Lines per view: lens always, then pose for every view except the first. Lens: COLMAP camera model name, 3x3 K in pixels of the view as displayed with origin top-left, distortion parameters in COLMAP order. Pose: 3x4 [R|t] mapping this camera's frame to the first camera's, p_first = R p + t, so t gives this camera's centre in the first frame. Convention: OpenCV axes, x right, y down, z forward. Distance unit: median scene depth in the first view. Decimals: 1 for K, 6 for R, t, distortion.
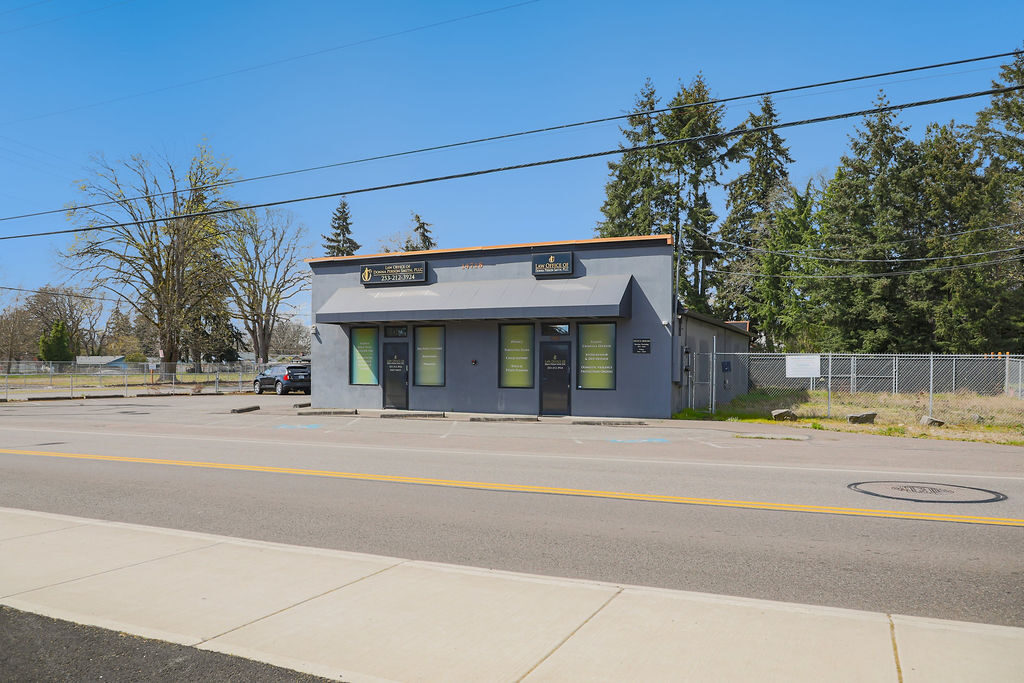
lens RADIAL K [[745.6, 0, 549.6], [0, 745.6, 369.6], [0, 0, 1]] dist [-0.043433, 0.001857]
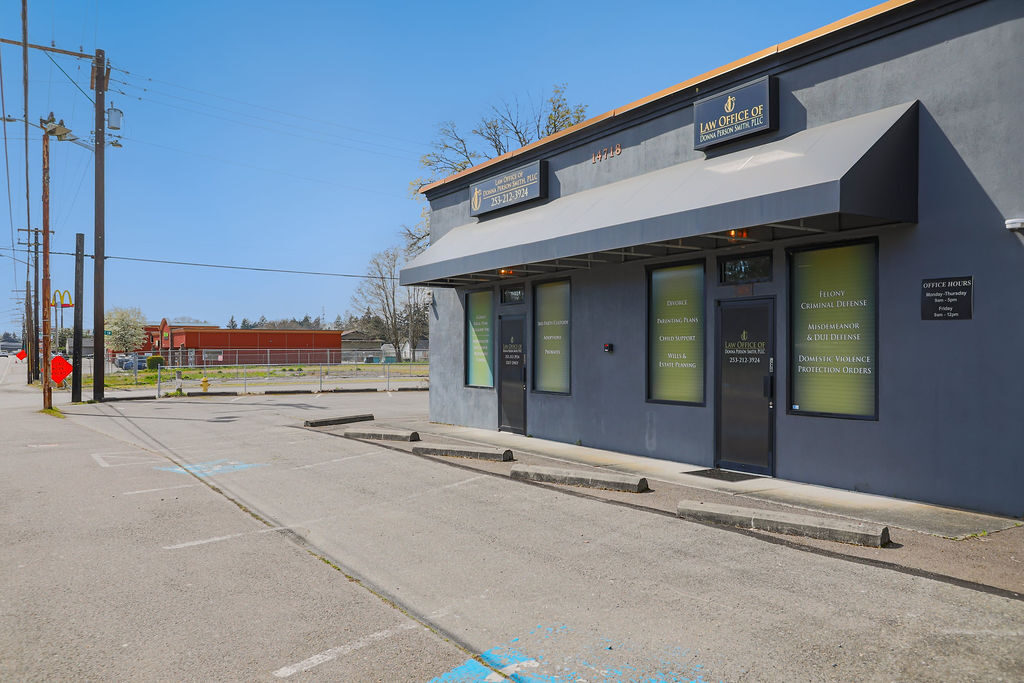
lens RADIAL K [[834.2, 0, 512.0], [0, 834.2, 341.5], [0, 0, 1]] dist [-0.002607, -0.002546]
pose [[0.805464, -0.011471, -0.592534, 0.169015], [0.001553, 0.999850, -0.017246, -0.004563], [0.592643, 0.012971, 0.805361, 0.503291]]
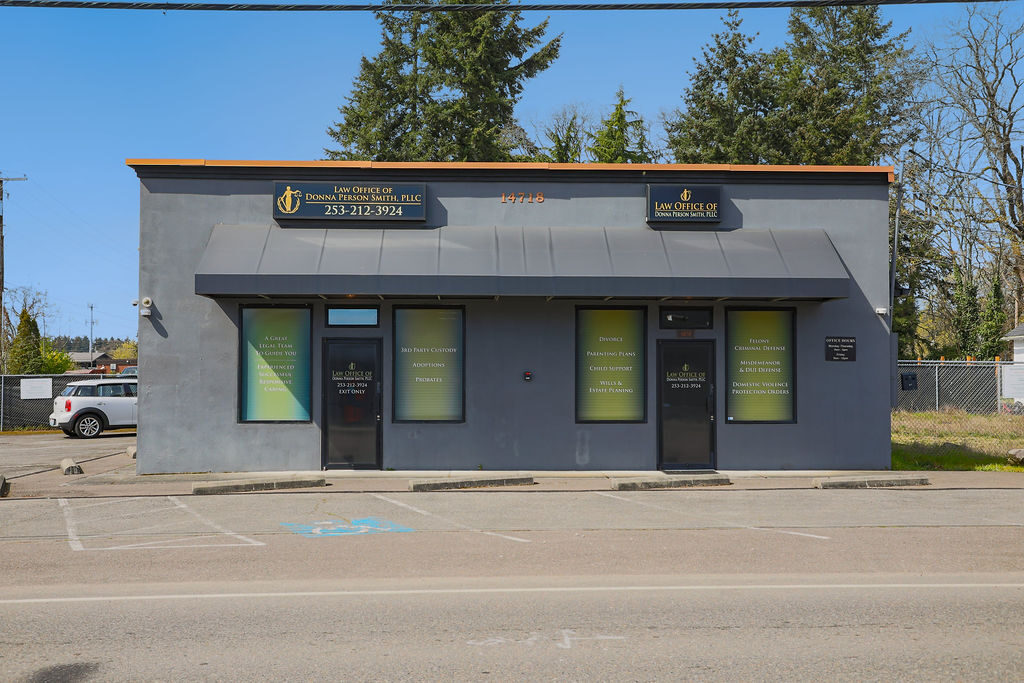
lens RADIAL K [[1054.7, 0, 512.0], [0, 1054.7, 341.5], [0, 0, 1]] dist [0.033250, 0.007202]
pose [[0.900286, 0.011467, 0.435147, -0.430603], [0.004616, 0.999345, -0.035884, -0.007299], [-0.435273, 0.034315, 0.899644, 0.309460]]
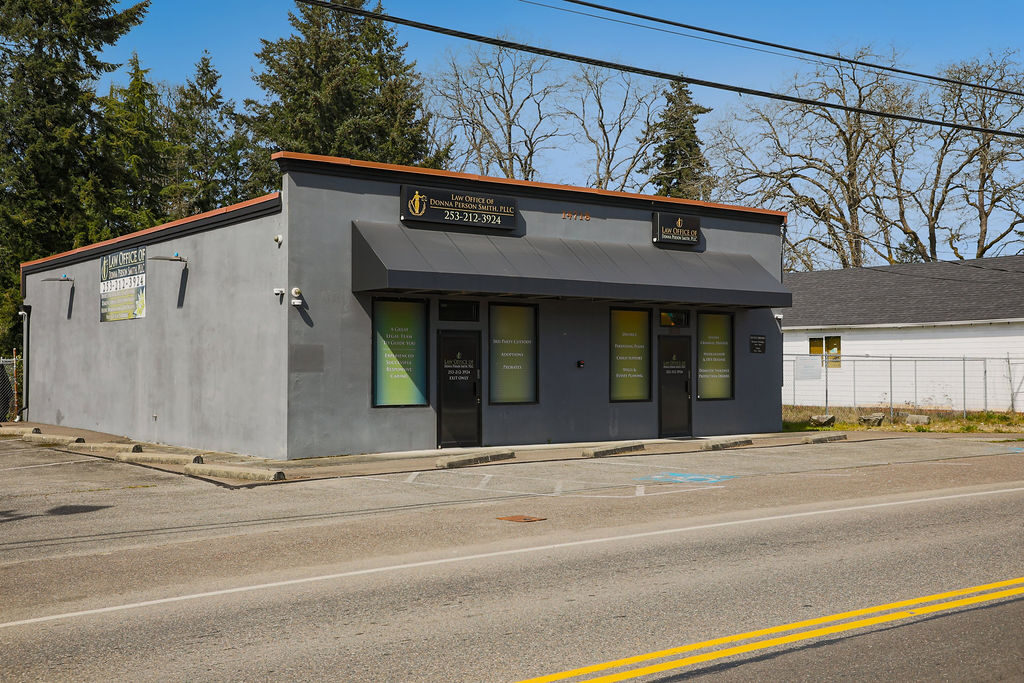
lens RADIAL K [[1125.1, 0, 512.0], [0, 1125.1, 341.5], [0, 0, 1]] dist [0.005877, 0.006861]
pose [[0.515942, 0.013908, 0.856510, -0.942614], [0.004289, 0.999814, -0.018819, -0.011125], [-0.856613, 0.013383, 0.515787, 0.530428]]
